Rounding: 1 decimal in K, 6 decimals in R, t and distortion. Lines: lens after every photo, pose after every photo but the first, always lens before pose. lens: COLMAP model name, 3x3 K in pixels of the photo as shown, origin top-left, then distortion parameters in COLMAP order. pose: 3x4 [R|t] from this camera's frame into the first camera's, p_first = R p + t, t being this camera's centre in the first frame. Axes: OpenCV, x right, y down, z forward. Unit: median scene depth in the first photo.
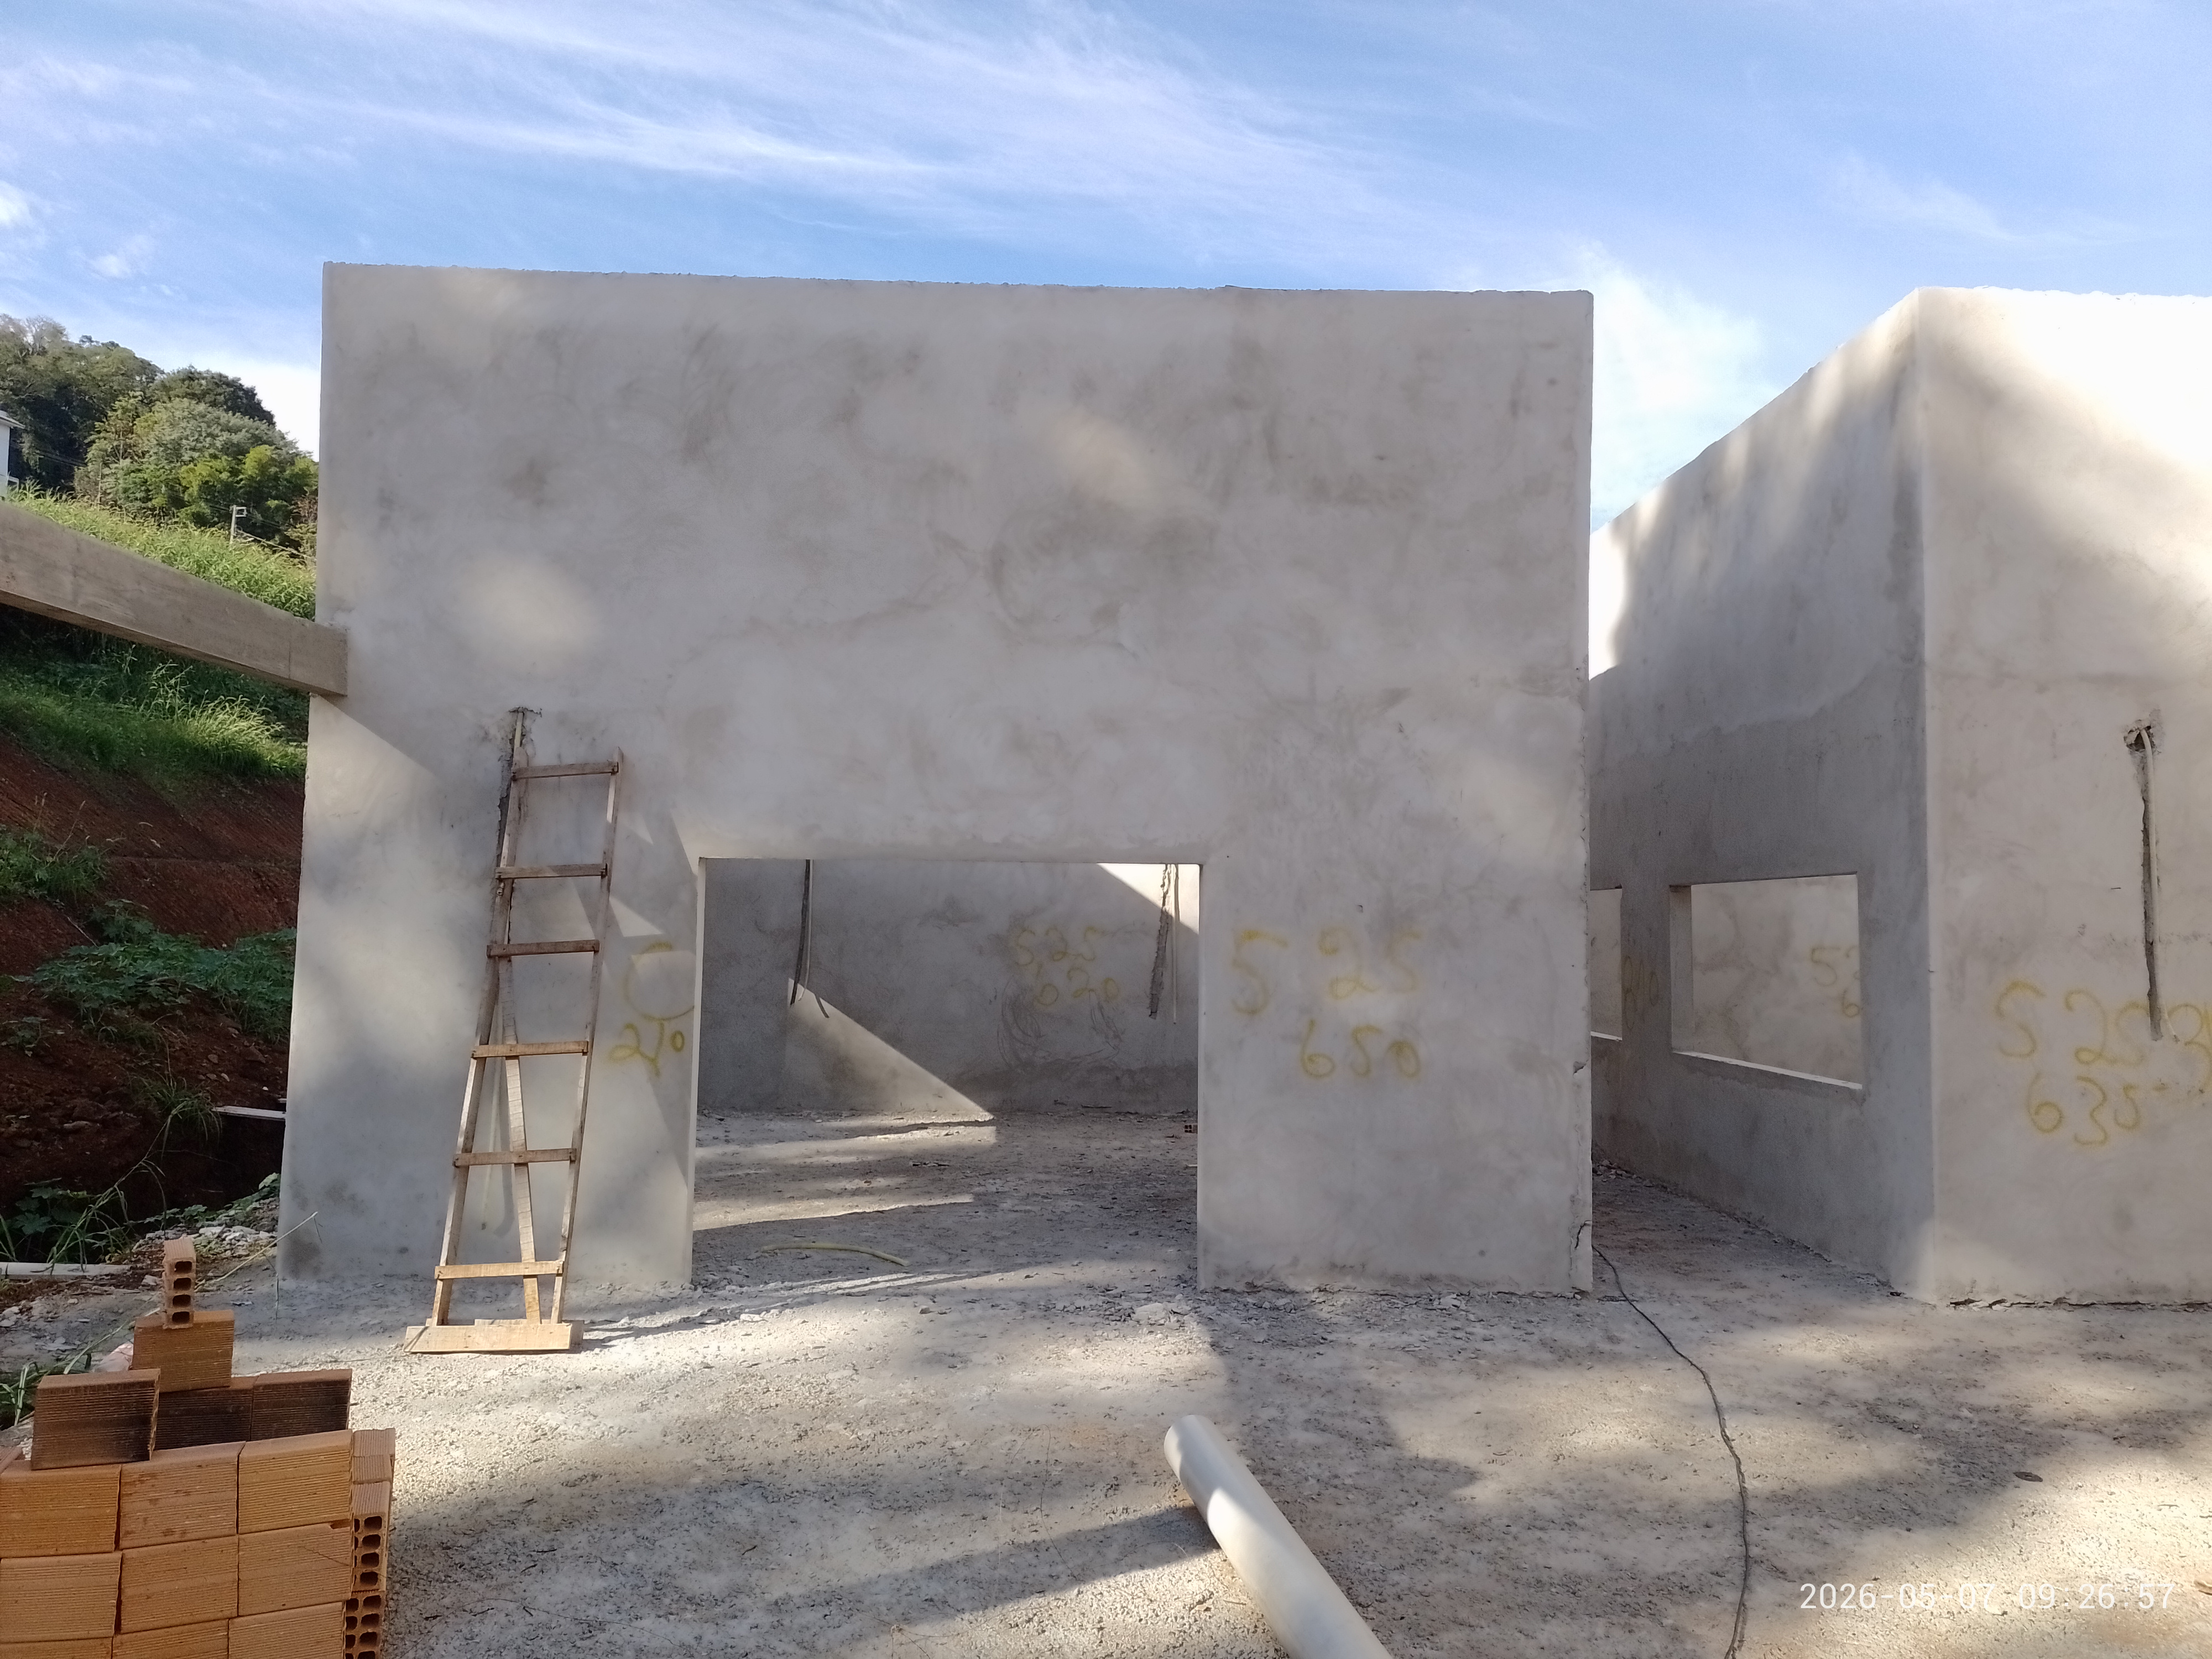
lens RADIAL K [[1627.9, 0, 1106.0], [0, 1627.9, 829.5], [0, 0, 1]] dist [0.082775, -0.113006]
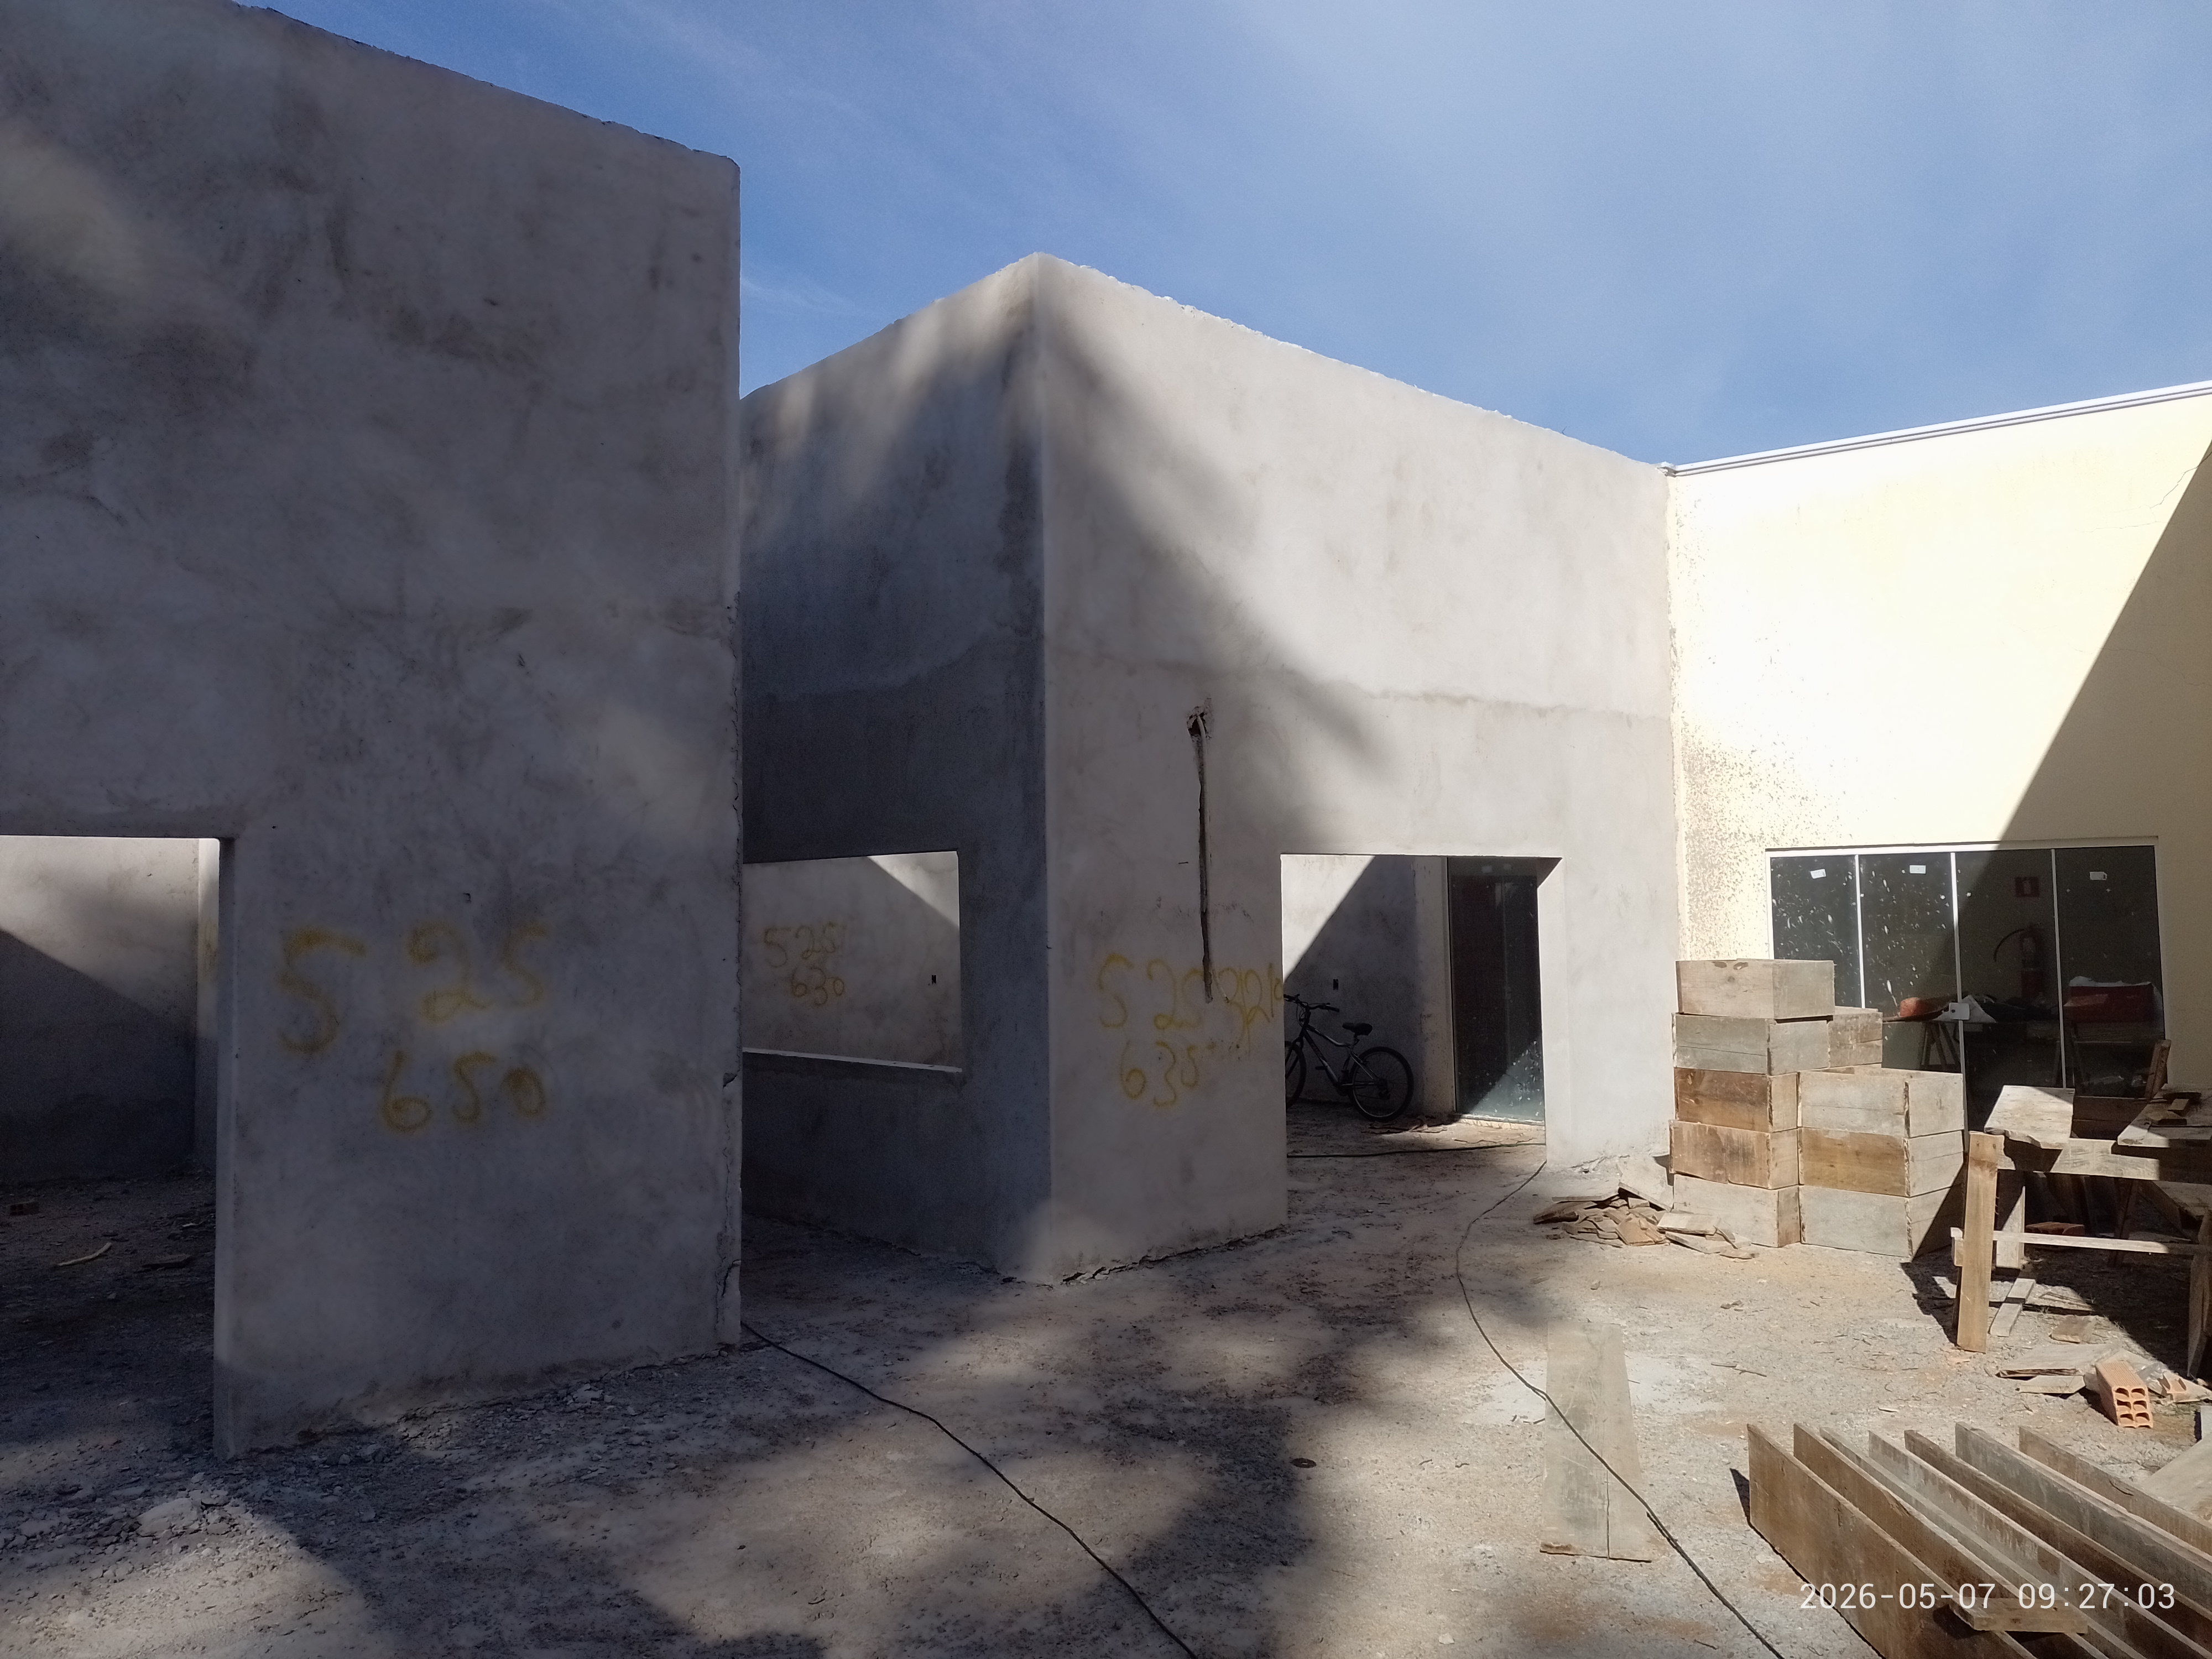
lens RADIAL K [[1627.9, 0, 1106.0], [0, 1627.9, 829.5], [0, 0, 1]] dist [0.082775, -0.113006]
pose [[0.757320, 0.006966, 0.653007, -0.114862], [-0.012411, 0.999916, 0.003728, 0.010739], [-0.652926, -0.010928, 0.757343, 0.236047]]
